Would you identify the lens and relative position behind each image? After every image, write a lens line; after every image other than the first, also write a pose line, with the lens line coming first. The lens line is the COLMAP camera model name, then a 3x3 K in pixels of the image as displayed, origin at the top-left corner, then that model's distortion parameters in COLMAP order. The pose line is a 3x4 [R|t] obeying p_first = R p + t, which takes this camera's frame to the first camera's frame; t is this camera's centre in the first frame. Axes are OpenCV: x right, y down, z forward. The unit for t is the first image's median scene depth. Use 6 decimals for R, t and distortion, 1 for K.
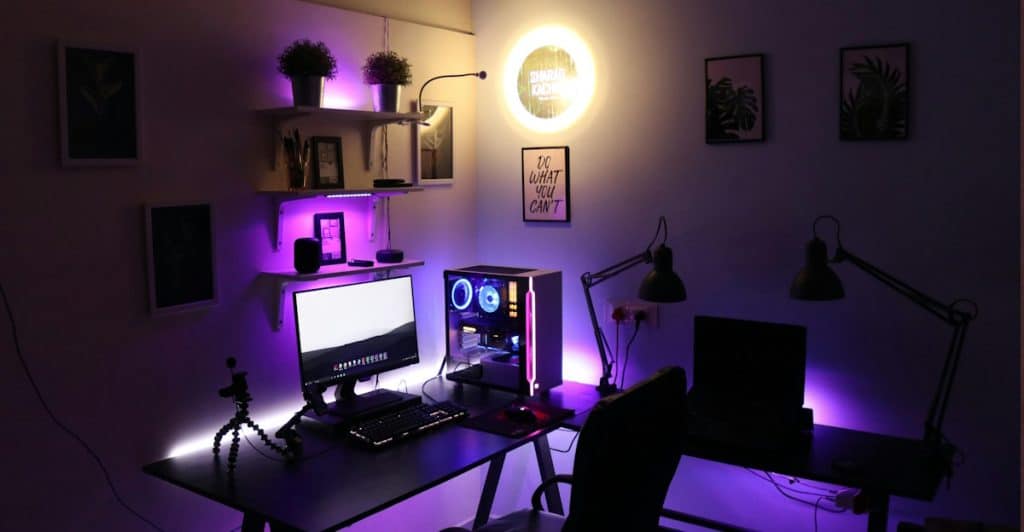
lens RADIAL K [[913.7, 0, 512.0], [0, 913.7, 266.0], [0, 0, 1]] dist [-0.002505, -0.000368]
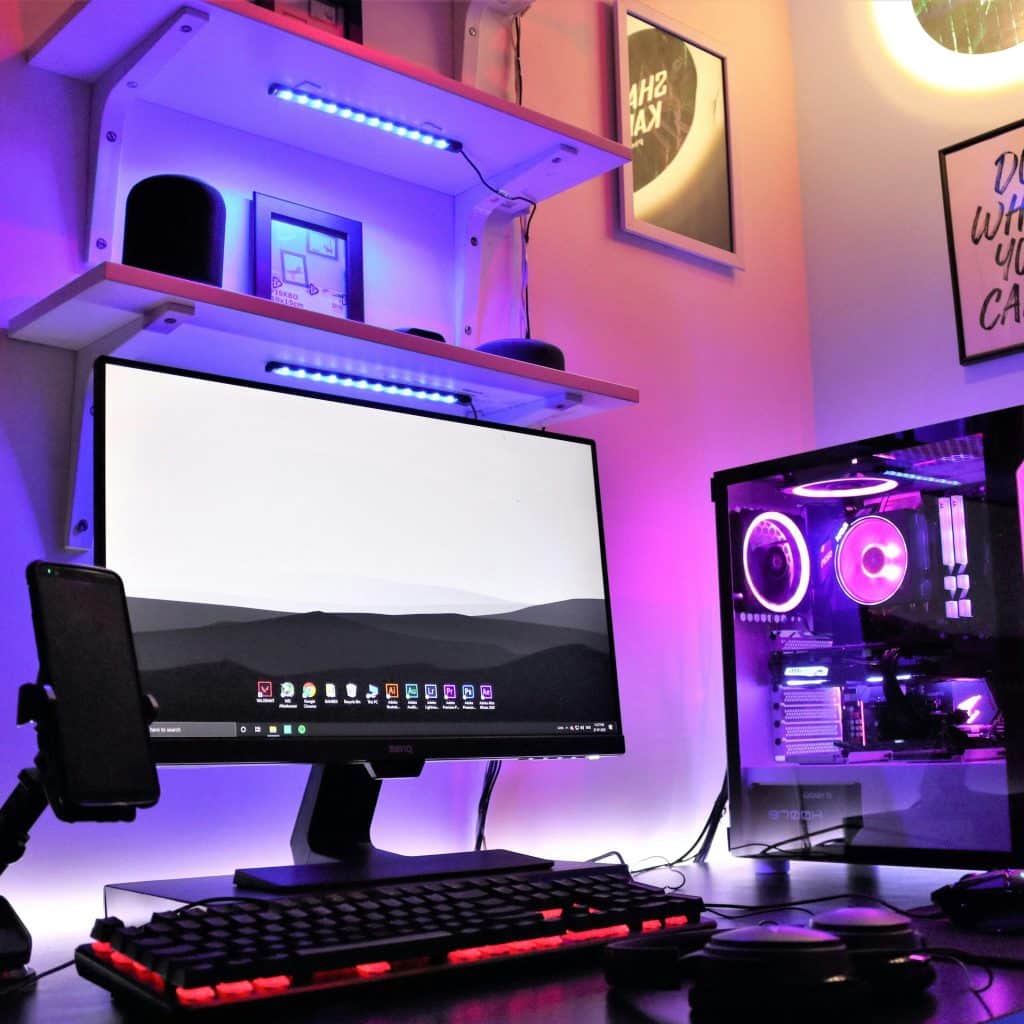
lens RADIAL K [[1438.5, 0, 512.0], [0, 1438.5, 512.0], [0, 0, 1]] dist [-0.136903, 0.051663]
pose [[0.972088, -0.049944, -0.229241, -0.031133], [-0.010600, 0.966733, -0.255567, 0.137875], [0.234379, 0.250863, 0.939220, 0.543568]]
